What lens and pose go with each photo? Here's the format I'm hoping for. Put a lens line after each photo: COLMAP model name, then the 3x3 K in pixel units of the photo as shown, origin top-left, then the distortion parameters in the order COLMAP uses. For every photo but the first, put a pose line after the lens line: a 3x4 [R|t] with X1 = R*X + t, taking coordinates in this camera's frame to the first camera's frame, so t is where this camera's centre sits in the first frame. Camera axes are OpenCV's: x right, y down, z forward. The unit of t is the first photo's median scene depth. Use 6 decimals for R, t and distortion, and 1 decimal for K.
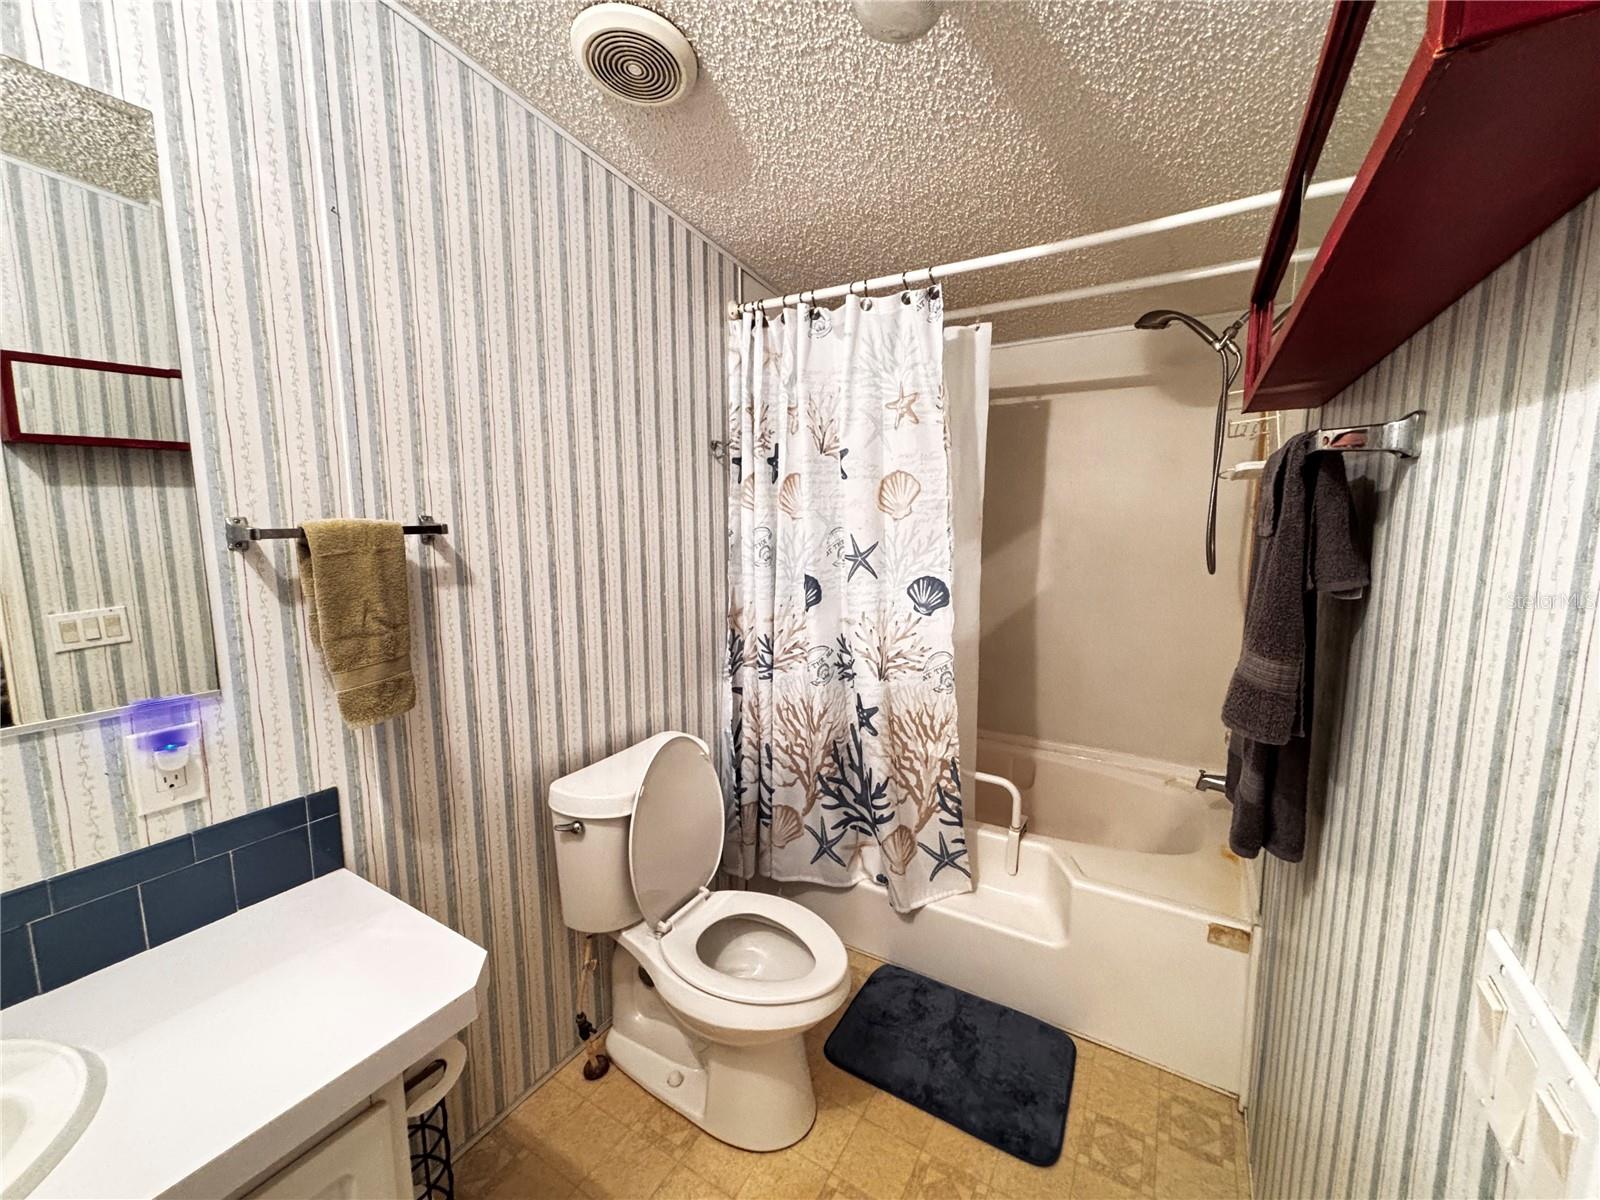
lens RADIAL K [[642.0, 0, 802.5], [0, 642.0, 589.1], [0, 0, 1]] dist [-0.001815, -0.000454]
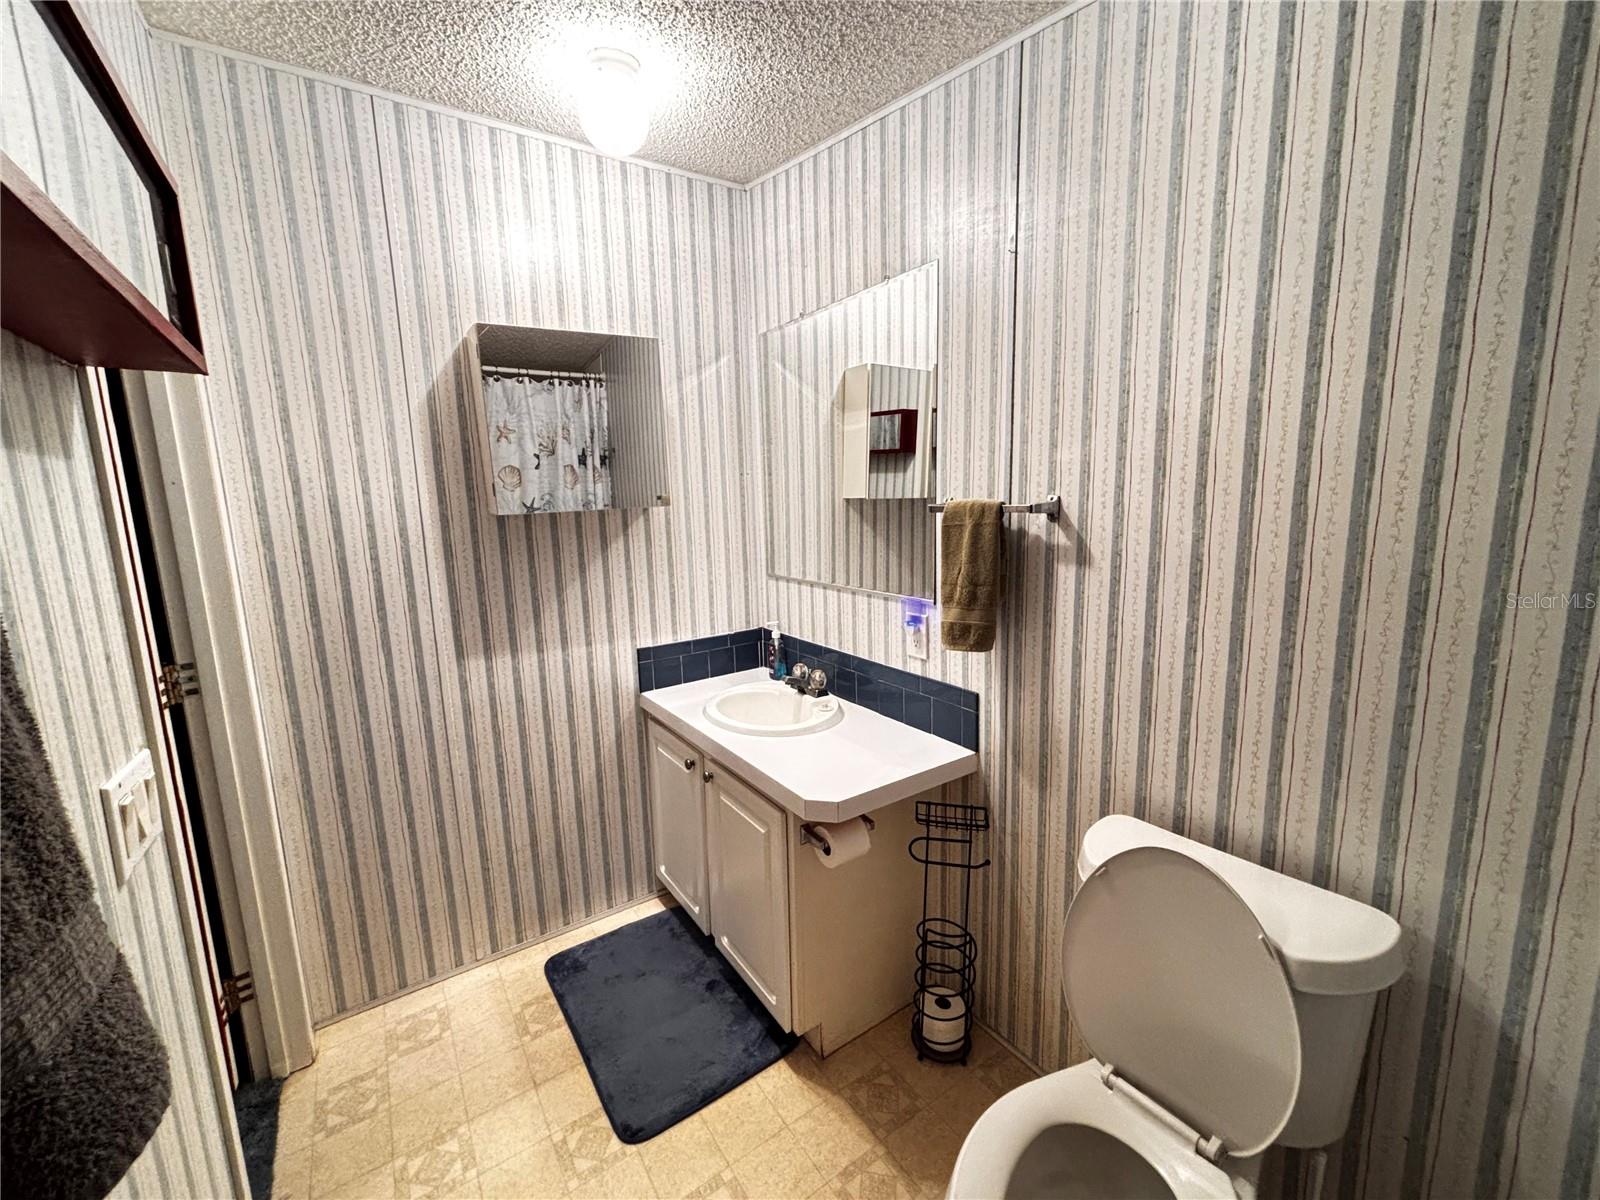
lens RADIAL K [[642.0, 0, 803.7], [0, 642.0, 604.8], [0, 0, 1]] dist [-0.001815, -0.000454]
pose [[-0.399314, 0.157870, -0.903120, 0.554968], [-0.092839, 0.973037, 0.211141, -0.117032], [0.912101, 0.168156, -0.373891, 0.990815]]
